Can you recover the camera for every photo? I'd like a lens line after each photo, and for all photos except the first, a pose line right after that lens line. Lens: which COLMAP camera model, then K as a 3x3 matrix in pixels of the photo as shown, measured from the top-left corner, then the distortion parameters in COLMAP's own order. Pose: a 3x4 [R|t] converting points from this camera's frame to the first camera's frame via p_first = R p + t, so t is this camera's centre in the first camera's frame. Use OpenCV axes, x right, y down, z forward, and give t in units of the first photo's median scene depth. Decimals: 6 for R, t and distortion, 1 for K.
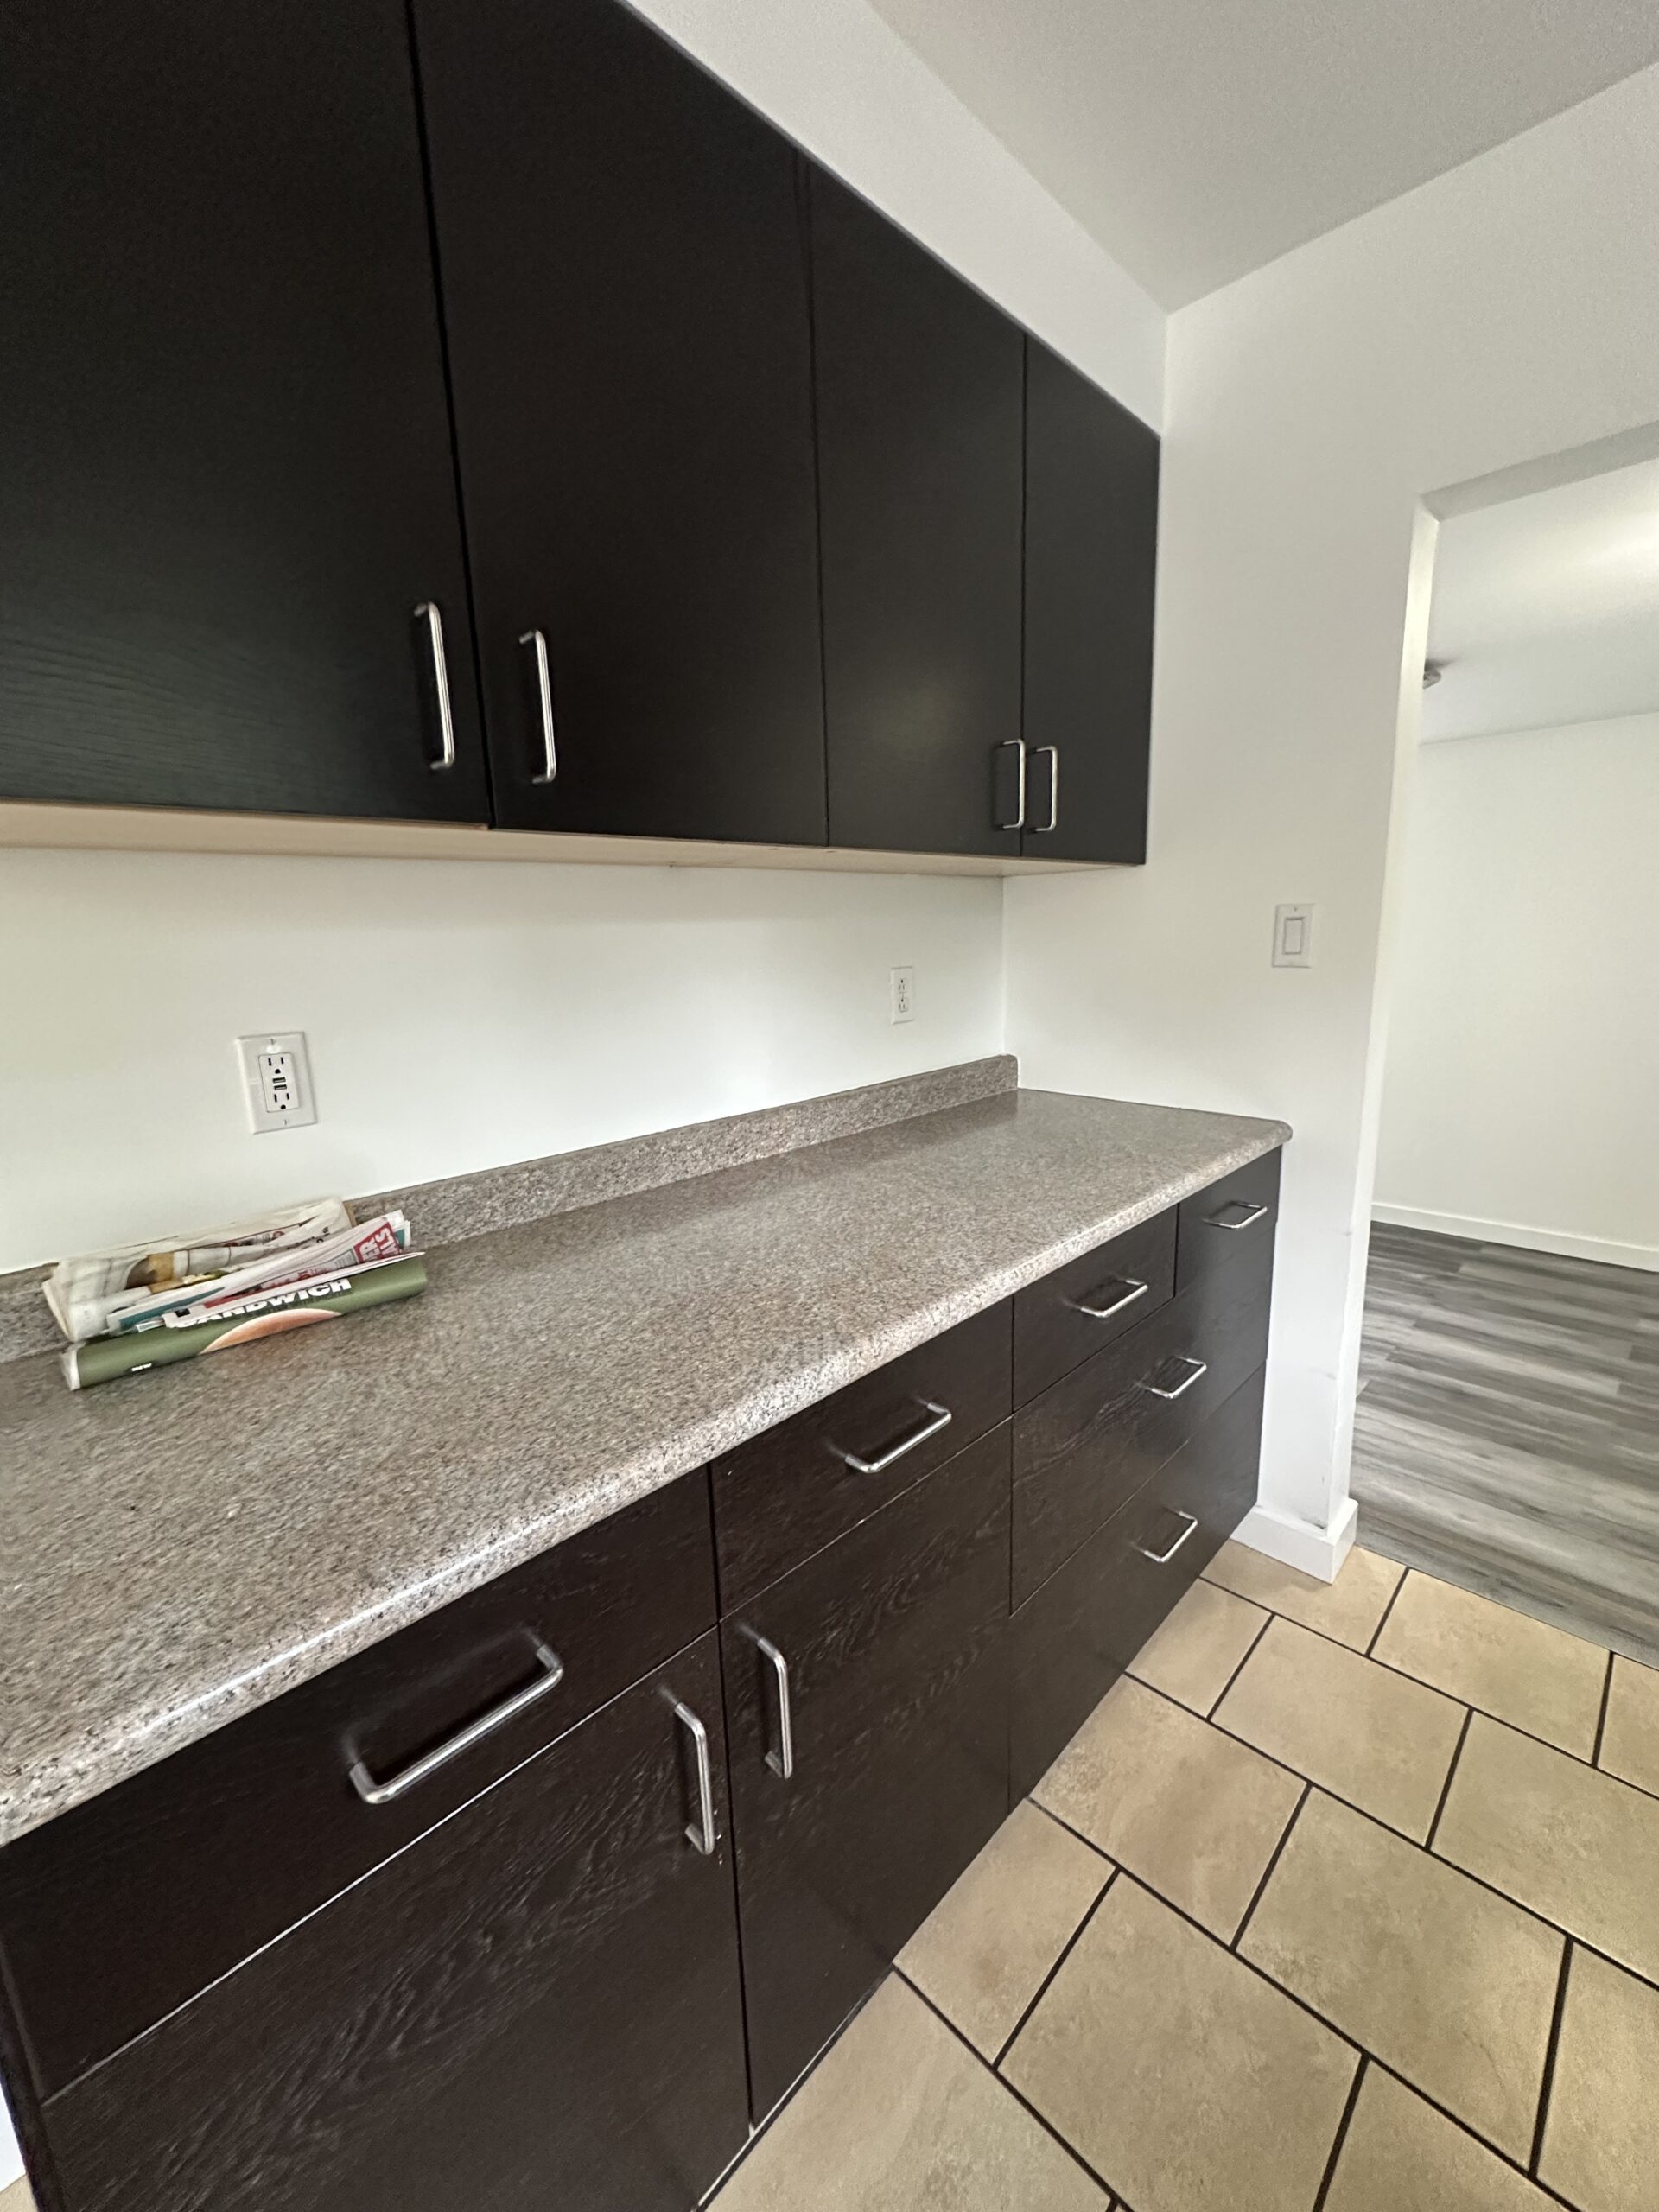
lens RADIAL K [[886.6, 0, 843.2], [0, 886.6, 1100.7], [0, 0, 1]] dist [-0.000021, 0.000045]
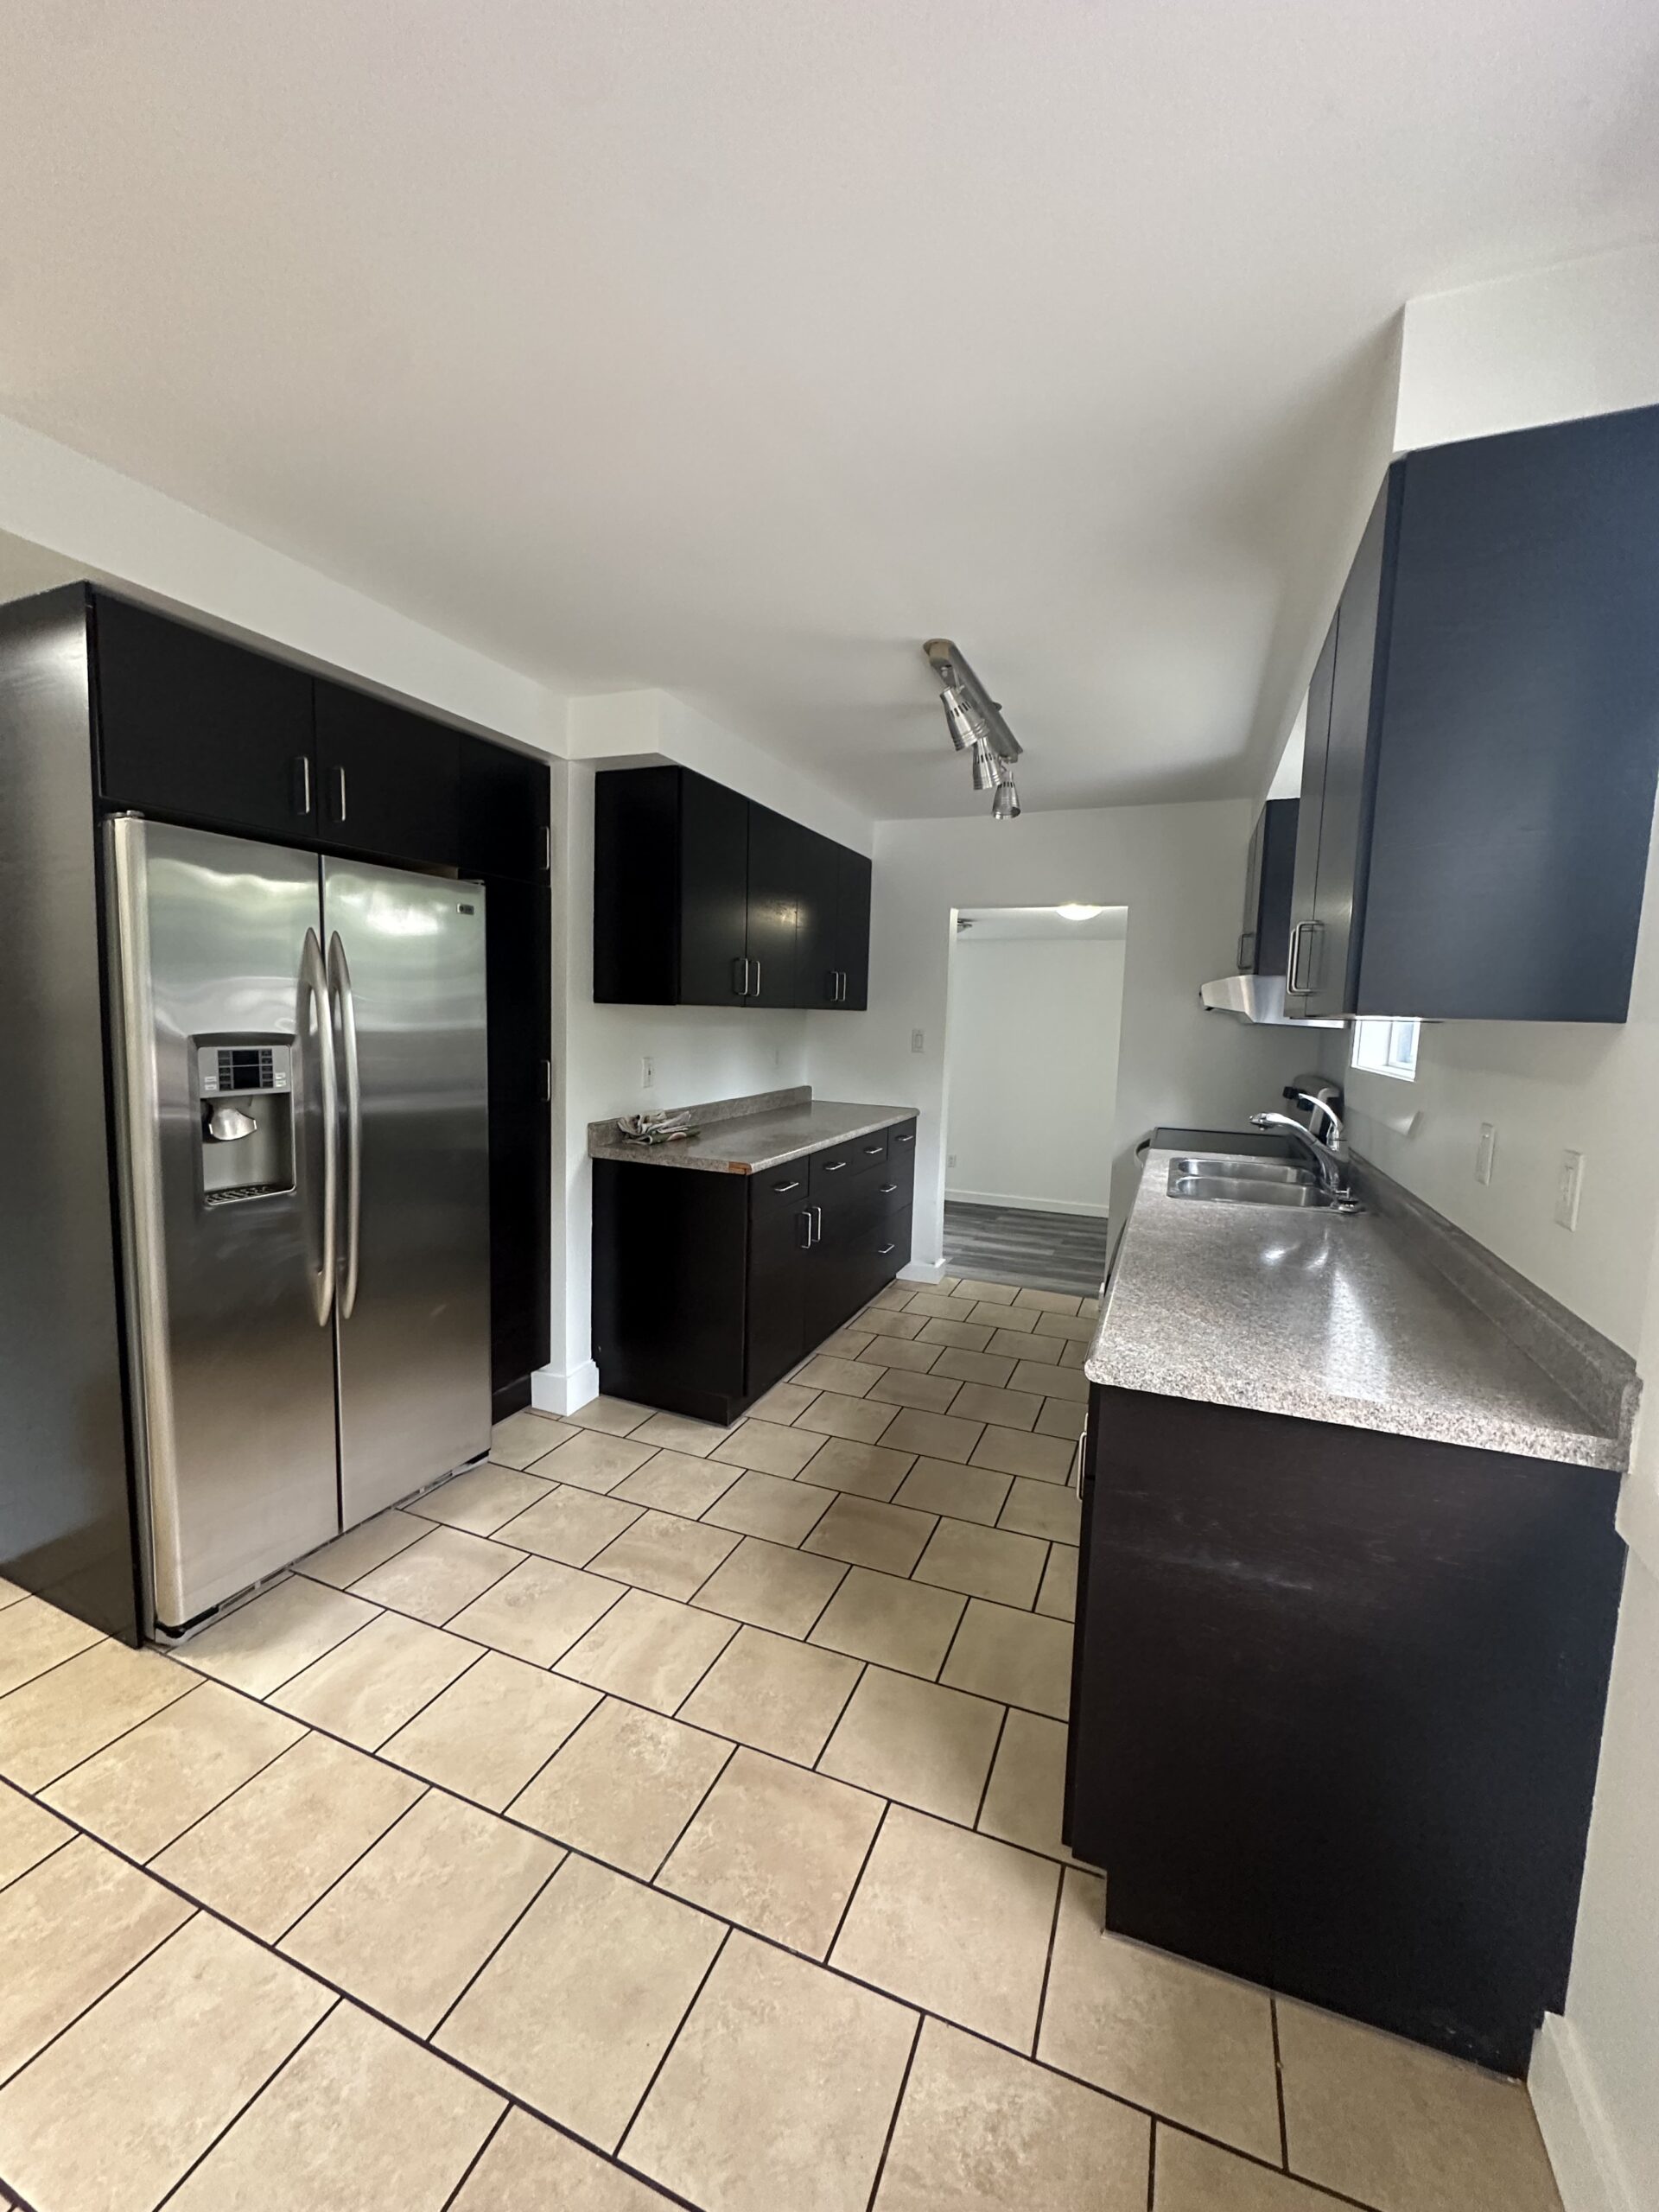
lens RADIAL K [[886.6, 0, 823.7], [0, 886.6, 1108.2], [0, 0, 1]] dist [-0.000021, 0.000045]
pose [[0.928691, 0.009637, 0.370729, -0.439327], [0.021660, 0.996546, -0.080165, 0.134638], [-0.370221, 0.082479, 0.925275, -0.799088]]
